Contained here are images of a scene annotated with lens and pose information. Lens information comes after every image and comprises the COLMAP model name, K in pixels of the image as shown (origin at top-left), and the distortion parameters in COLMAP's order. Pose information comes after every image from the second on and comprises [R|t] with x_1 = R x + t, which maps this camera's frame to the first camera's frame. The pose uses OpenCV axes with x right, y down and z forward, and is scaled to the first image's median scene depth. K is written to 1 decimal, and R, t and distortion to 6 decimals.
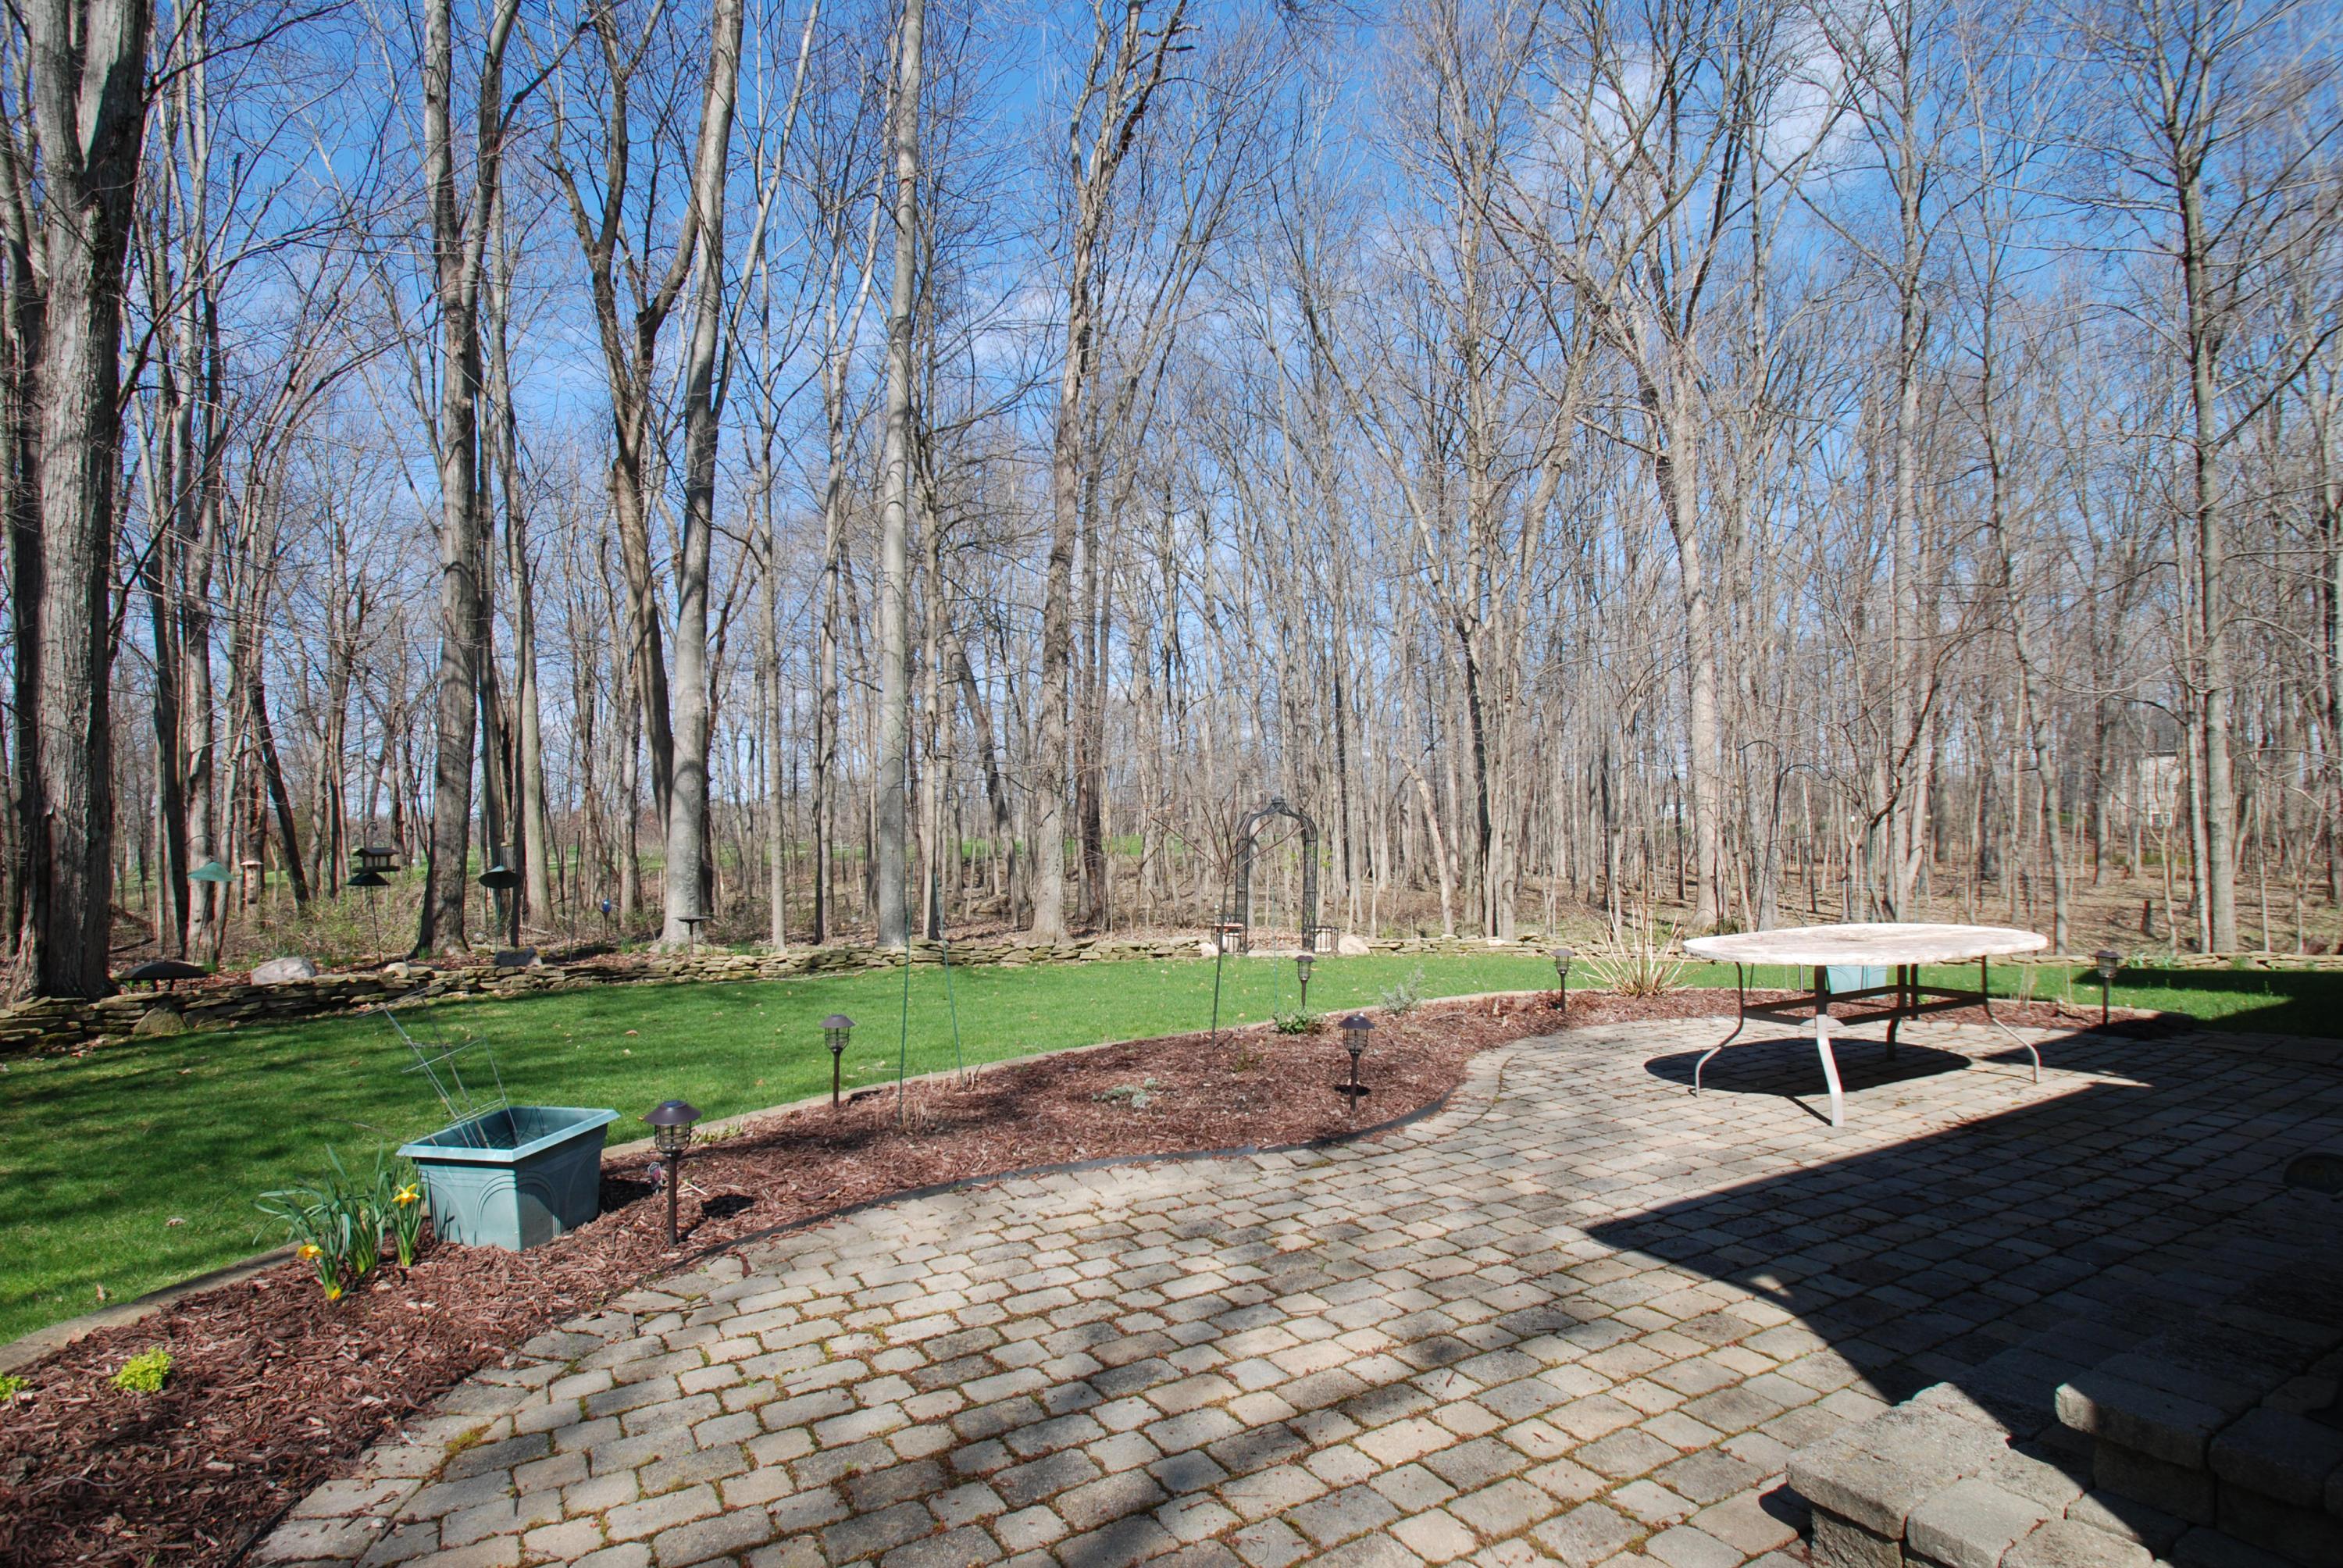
lens RADIAL K [[1164.2, 0, 1171.5], [0, 1164.2, 784.0], [0, 0, 1]] dist [-0.001609, -0.000686]
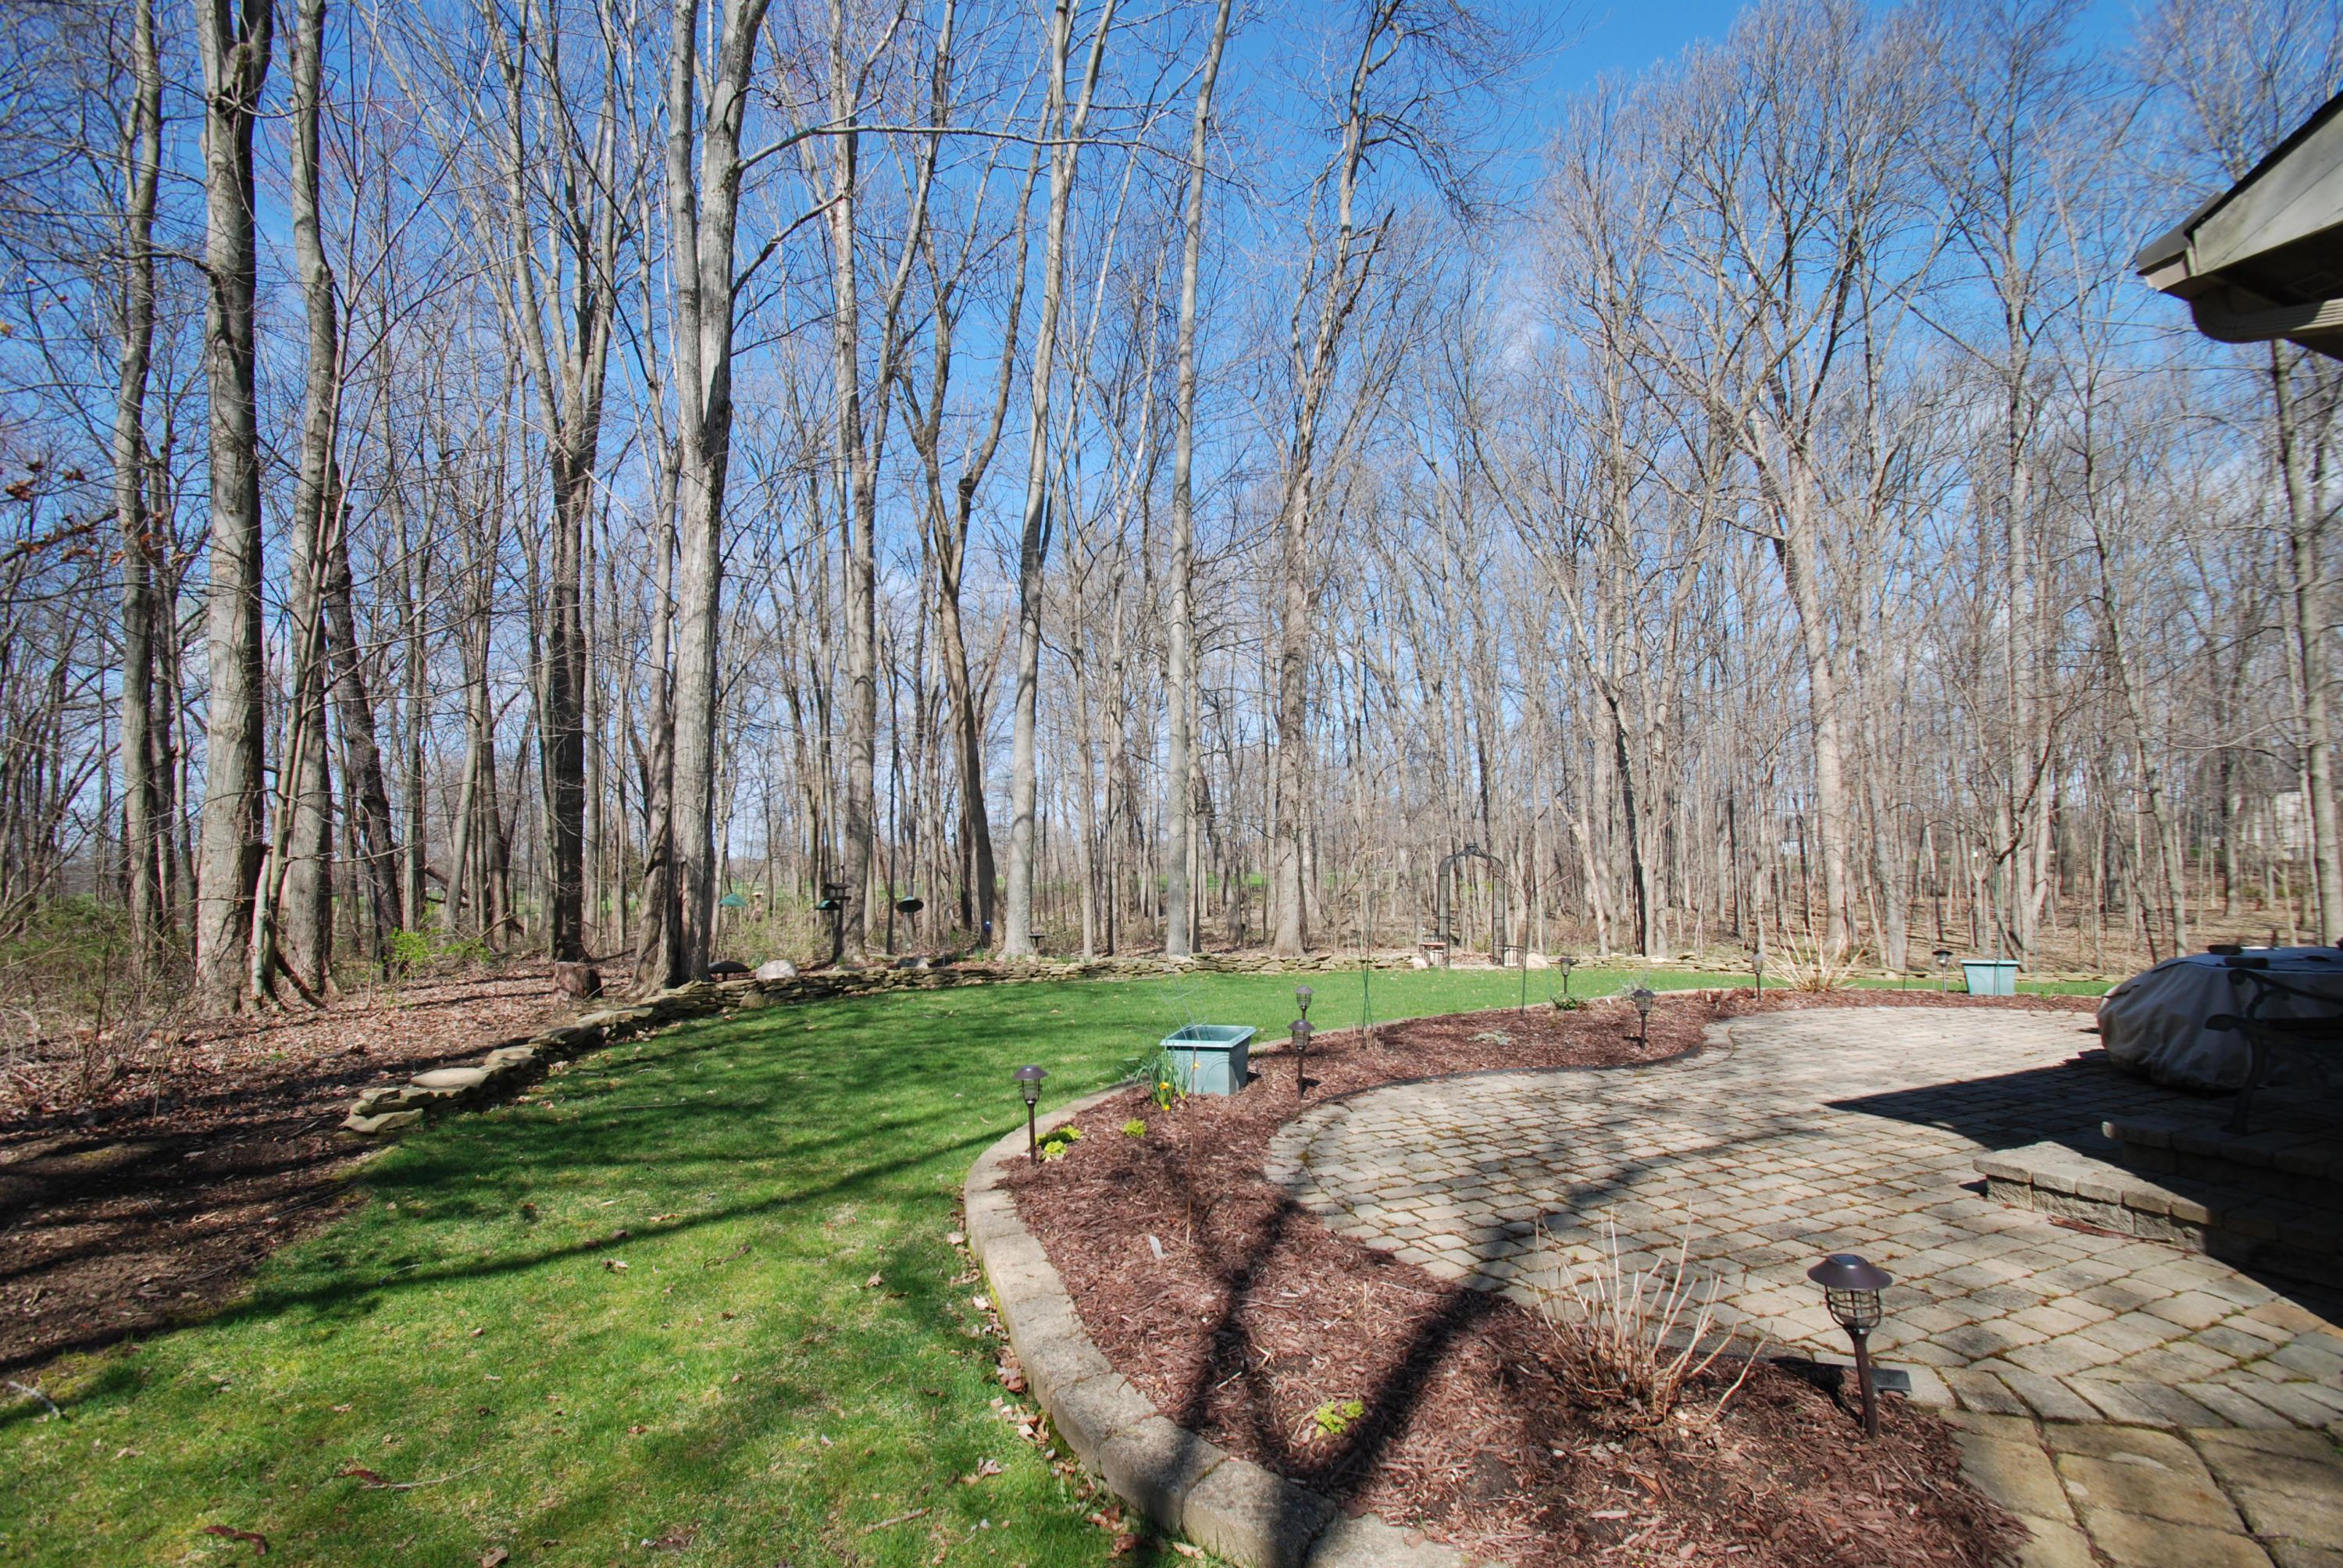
lens RADIAL K [[1027.1, 0, 1157.6], [0, 1027.1, 796.5], [0, 0, 1]] dist [0.001479, -0.006639]
pose [[0.989999, -0.012274, -0.140541, -0.085319], [0.008310, 0.999552, -0.028758, -0.008043], [0.140831, 0.027302, 0.989657, -0.137263]]
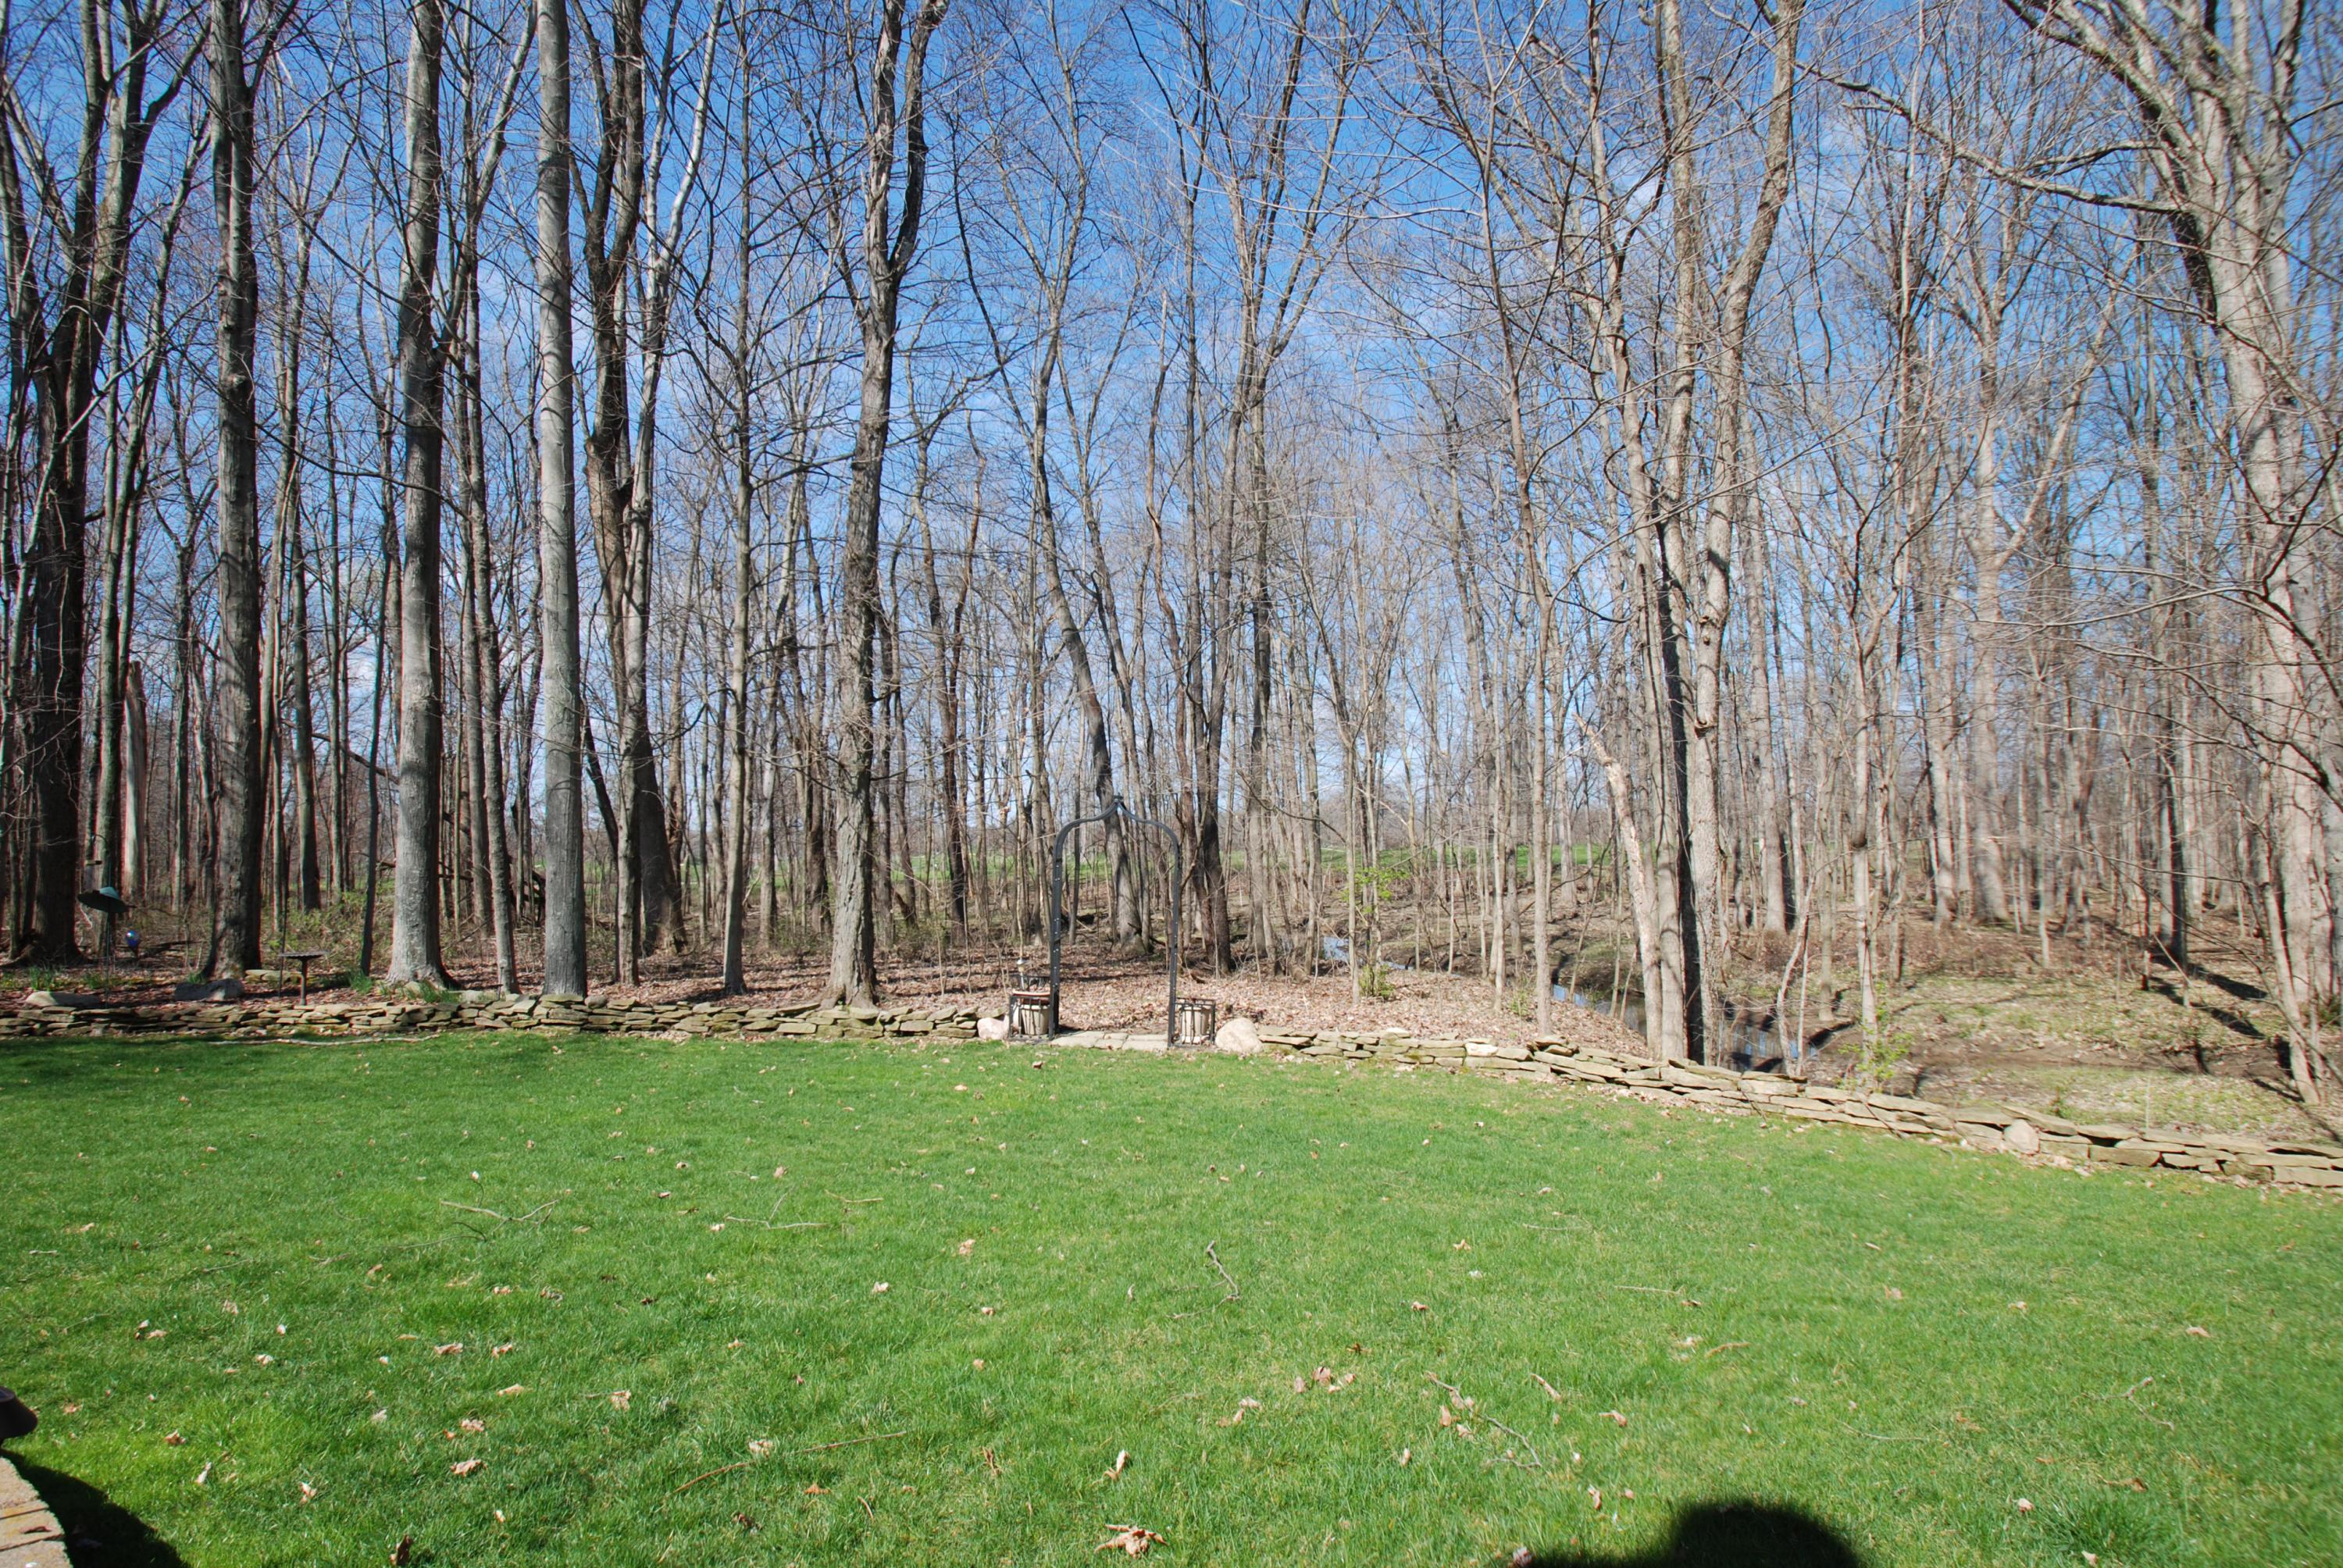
lens RADIAL K [[1164.2, 0, 1171.5], [0, 1164.2, 784.0], [0, 0, 1]] dist [-0.001609, -0.000686]
pose [[0.891840, -0.021554, -0.451837, 0.396573], [0.019989, 0.999766, -0.008238, 0.012368], [0.451909, -0.001685, 0.892062, 0.440951]]
